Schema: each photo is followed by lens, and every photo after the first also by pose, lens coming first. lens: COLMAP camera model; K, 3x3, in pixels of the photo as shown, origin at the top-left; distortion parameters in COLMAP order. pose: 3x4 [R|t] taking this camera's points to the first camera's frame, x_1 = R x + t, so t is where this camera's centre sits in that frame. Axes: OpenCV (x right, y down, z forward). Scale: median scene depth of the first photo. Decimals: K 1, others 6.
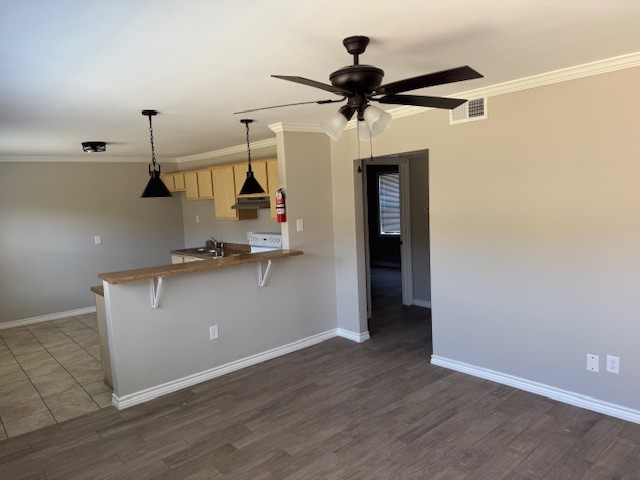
lens RADIAL K [[455.2, 0, 319.4], [0, 455.2, 240.9], [0, 0, 1]] dist [0.056720, -0.043372]
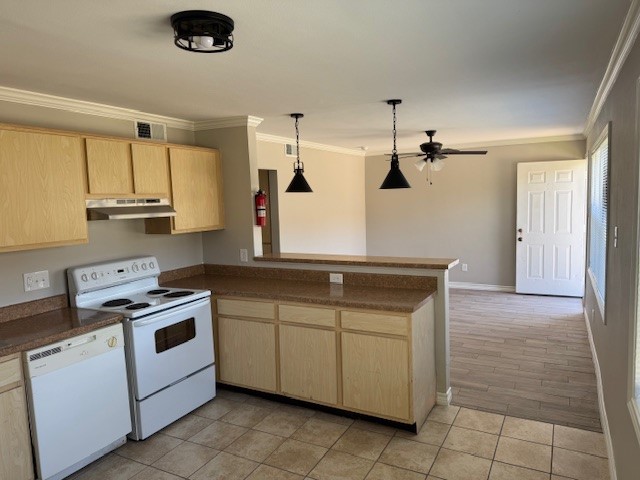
lens RADIAL K [[455.2, 0, 318.3], [0, 455.2, 238.5], [0, 0, 1]] dist [0.056720, -0.043372]
pose [[-0.360061, -0.021767, 0.932675, -1.226411], [0.140897, 0.986992, 0.077428, -0.088719], [-0.922228, 0.159290, -0.352310, 1.533100]]
